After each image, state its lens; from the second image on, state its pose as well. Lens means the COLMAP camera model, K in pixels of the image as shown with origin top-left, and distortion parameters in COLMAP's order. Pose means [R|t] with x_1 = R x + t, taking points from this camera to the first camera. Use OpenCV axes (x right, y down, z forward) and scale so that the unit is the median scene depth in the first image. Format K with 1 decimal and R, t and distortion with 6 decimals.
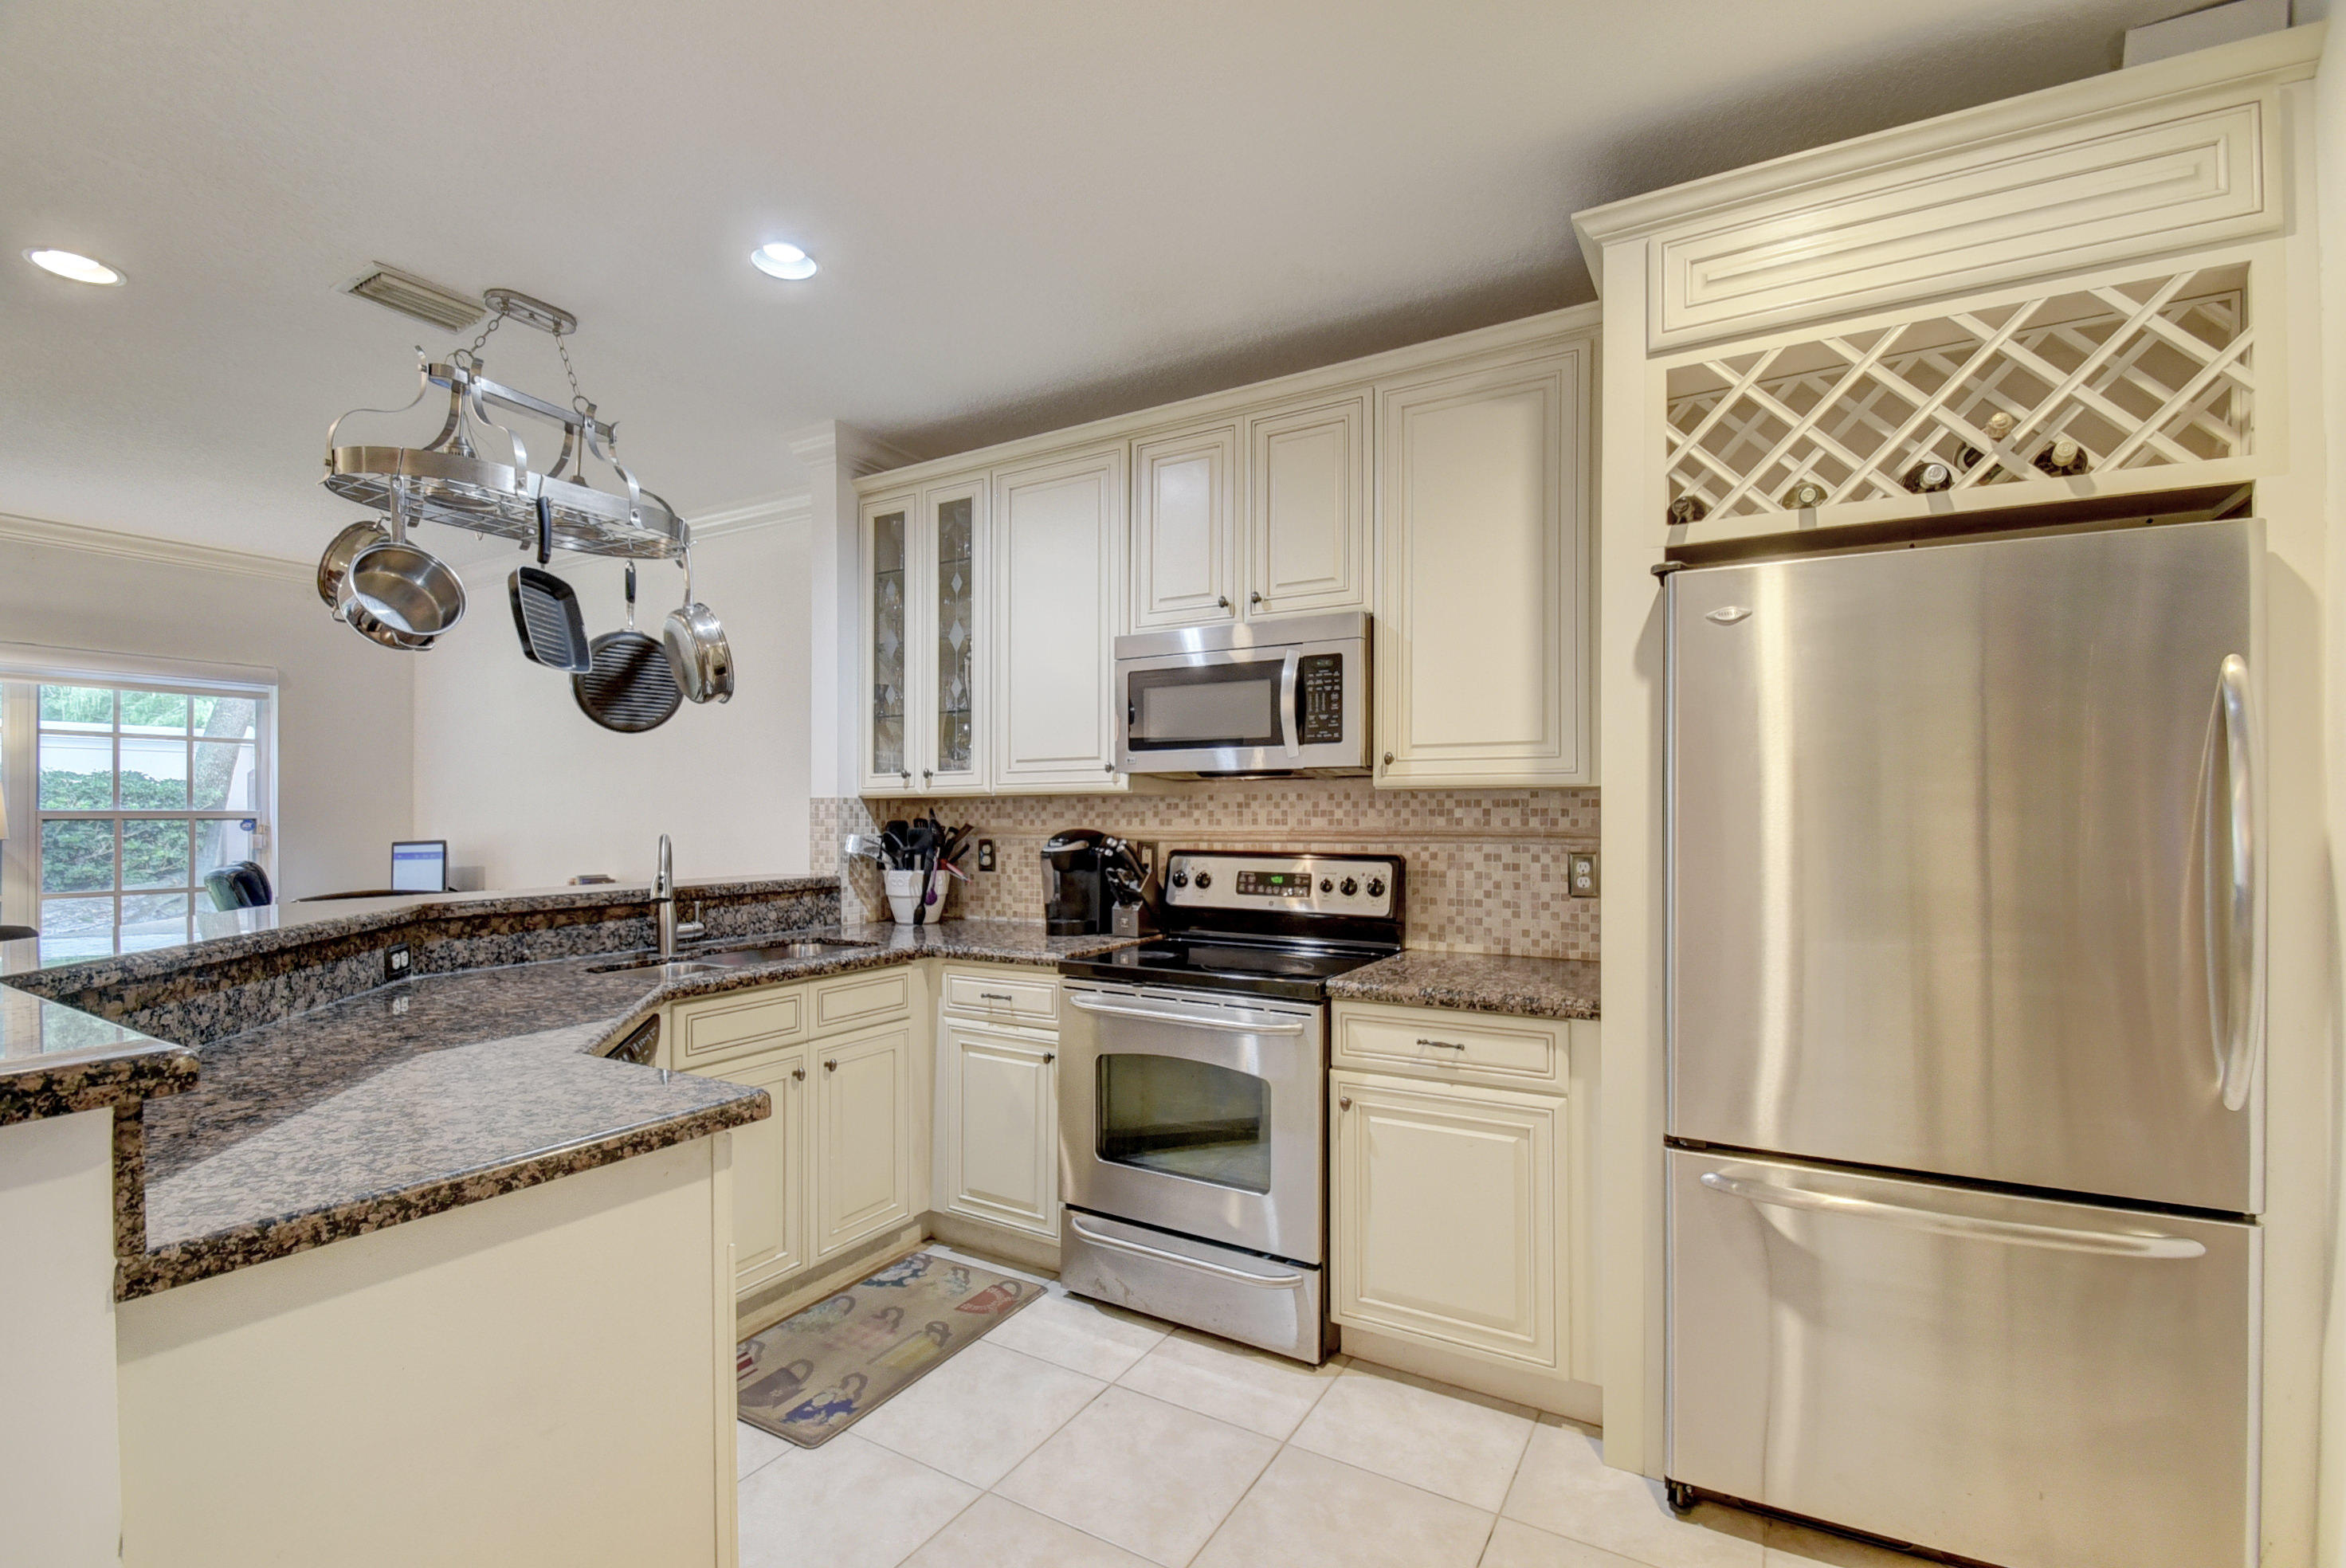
lens RADIAL K [[1029.0, 0, 1165.7], [0, 1029.0, 813.8], [0, 0, 1]] dist [0.004020, -0.009566]
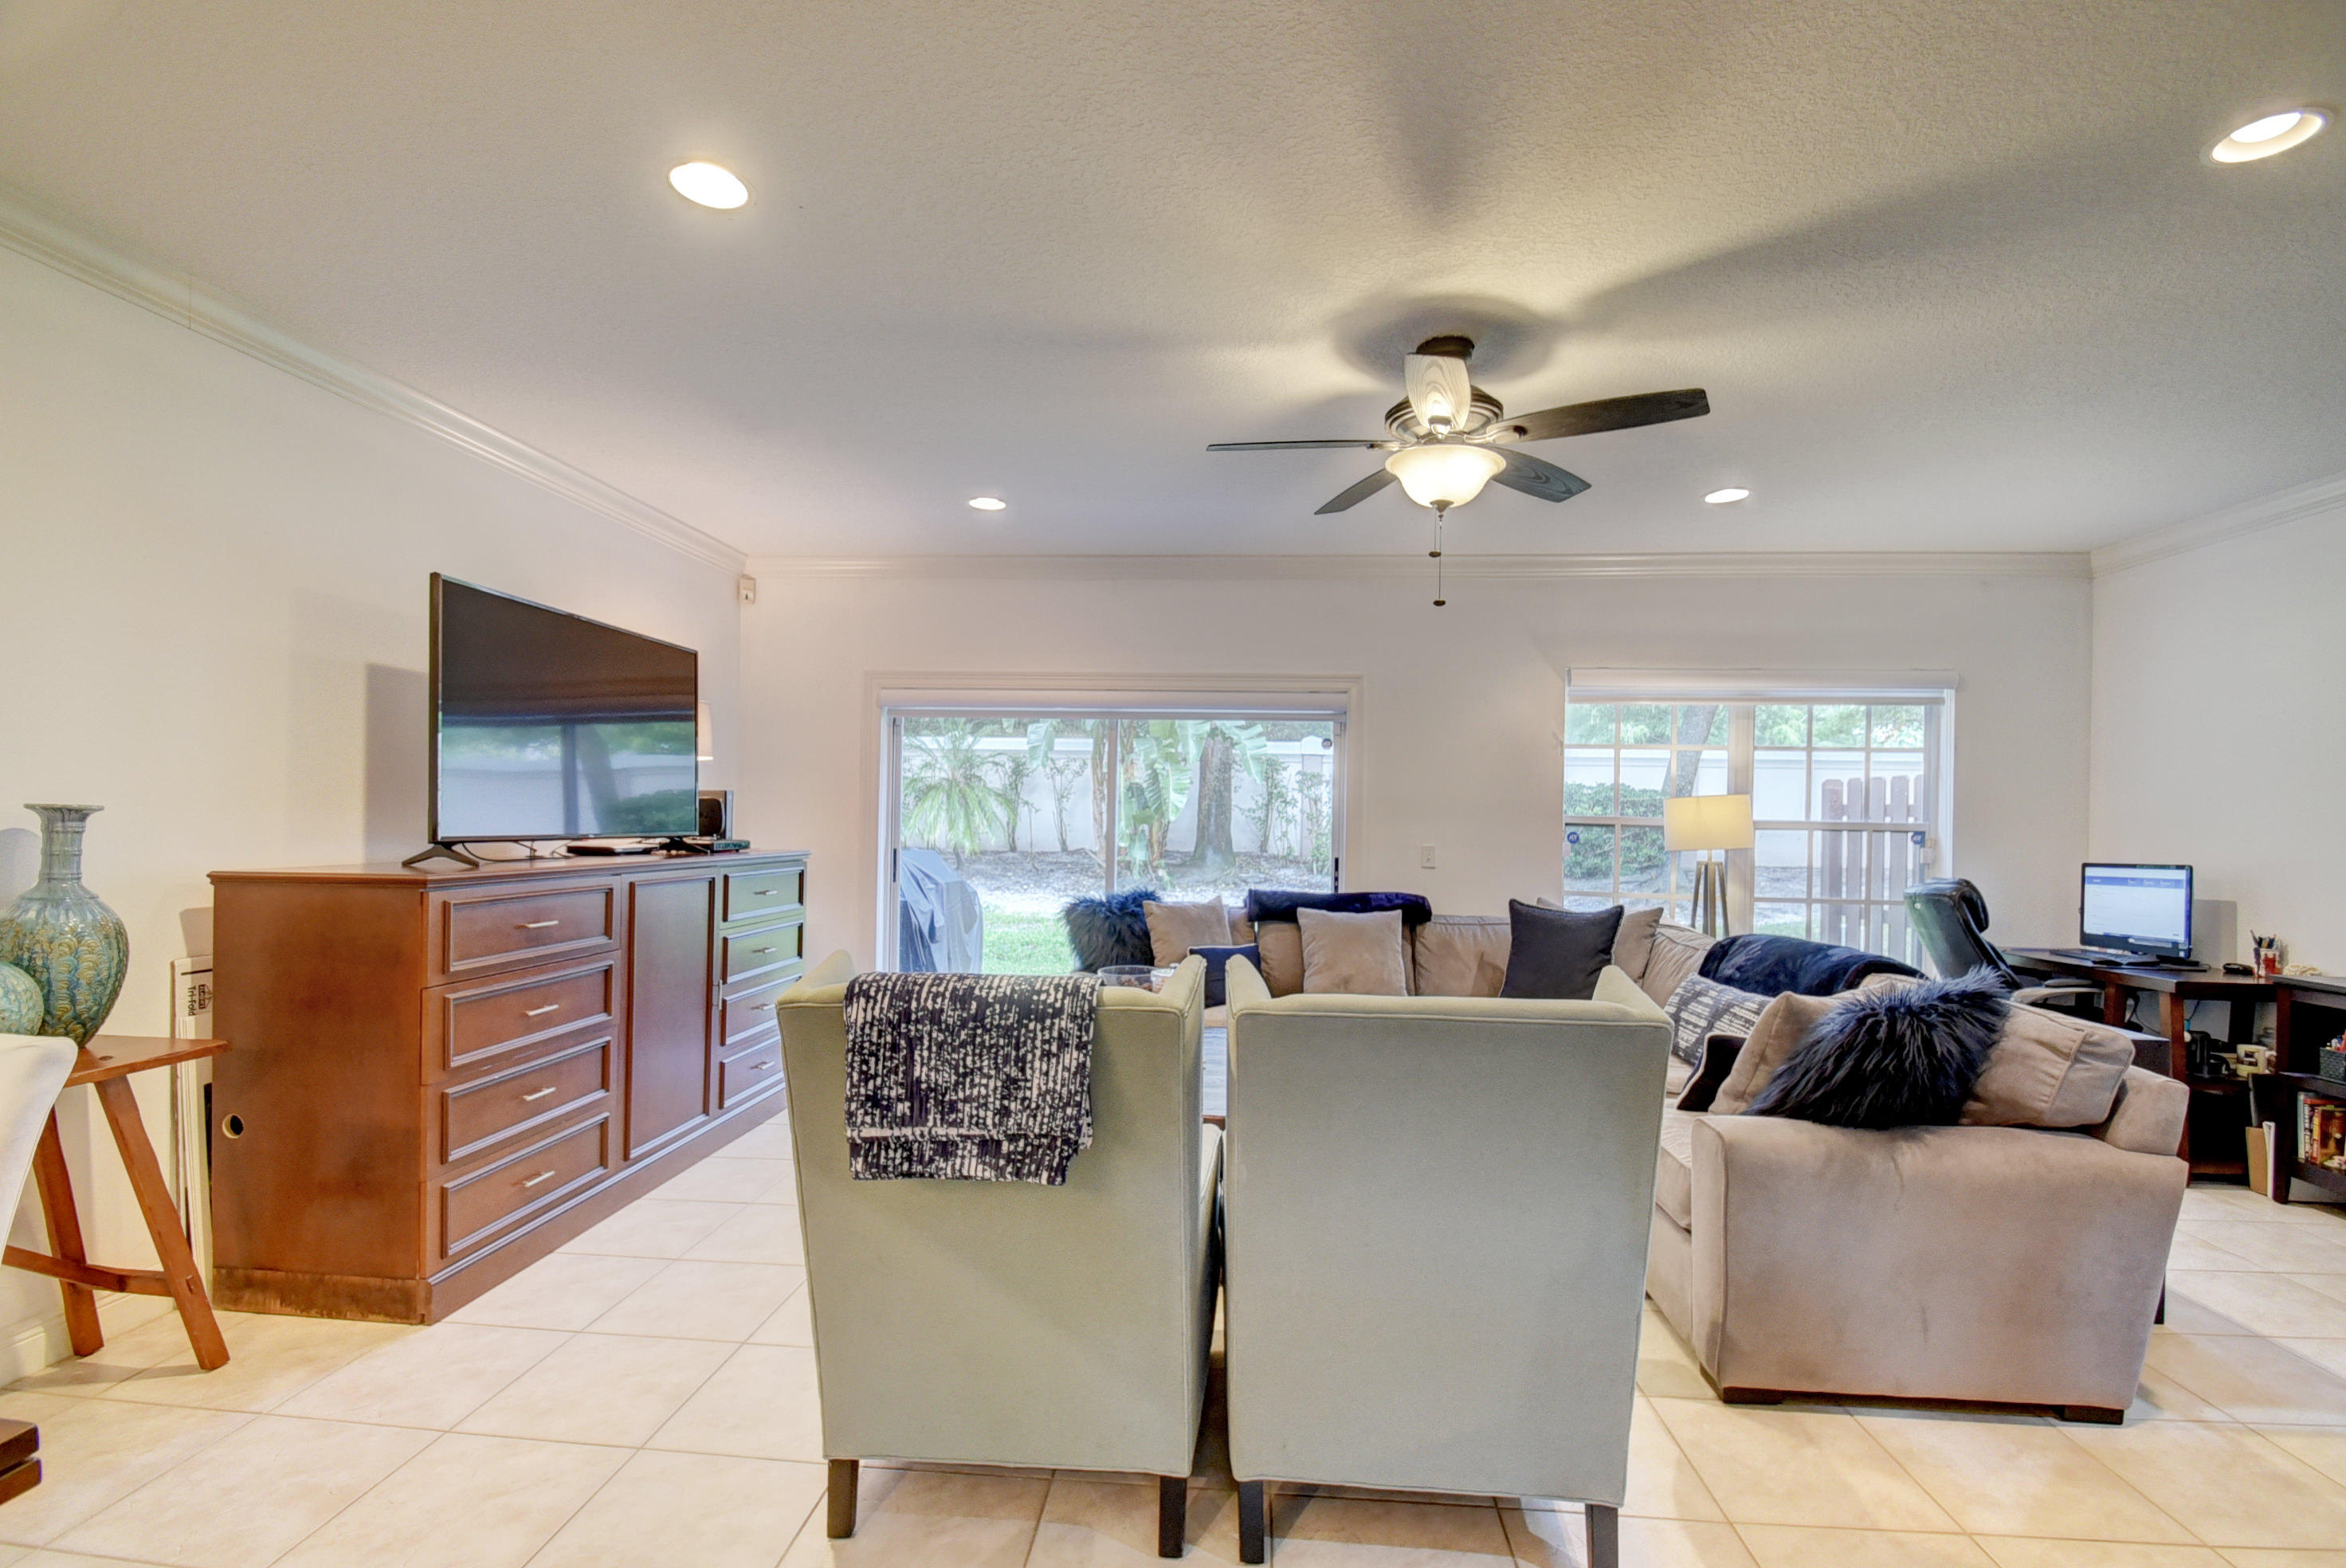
lens RADIAL K [[1029.0, 0, 1177.2], [0, 1029.0, 812.5], [0, 0, 1]] dist [0.004020, -0.009566]
pose [[0.439311, 0.010060, -0.898279, -0.620069], [-0.015469, 0.999874, 0.003633, -0.009859], [0.898202, 0.012299, 0.439411, -0.068319]]
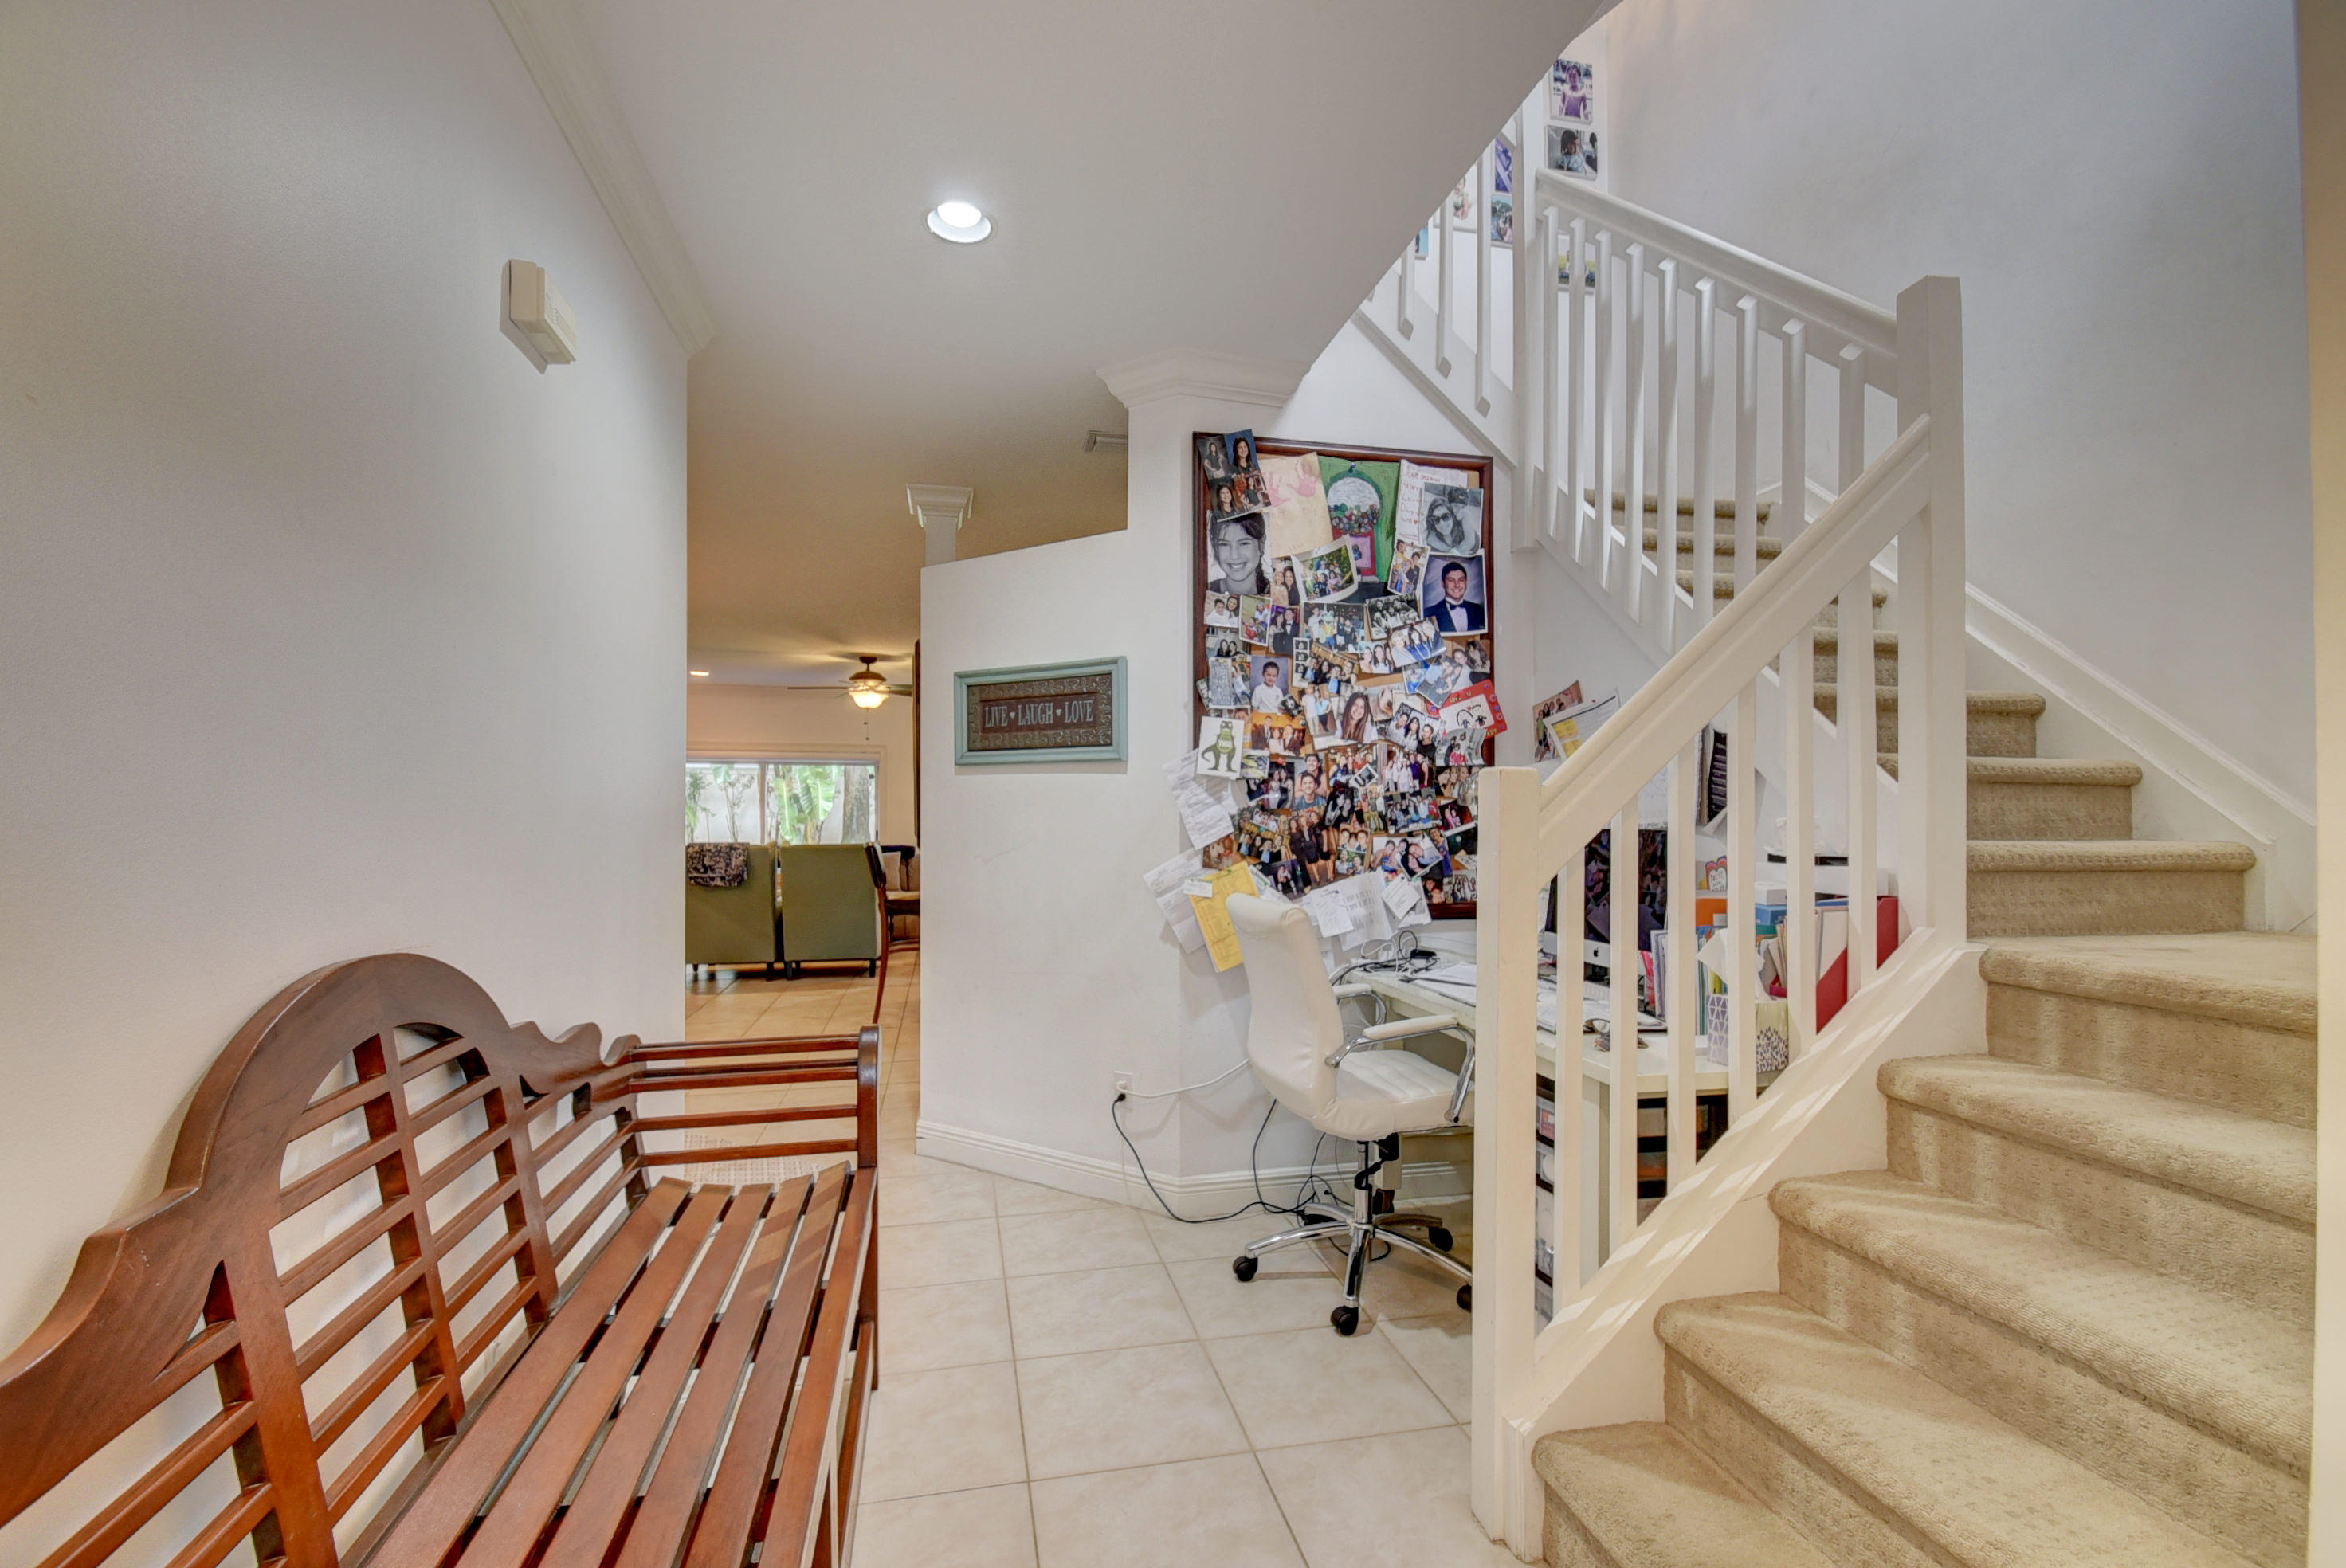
lens RADIAL K [[1029.0, 0, 1176.4], [0, 1029.0, 808.2], [0, 0, 1]] dist [0.004020, -0.009566]
pose [[0.681800, -0.006737, -0.731508, 1.470452], [0.000913, 0.999965, -0.008359, 0.023594], [0.731538, 0.005032, 0.681782, -0.830500]]
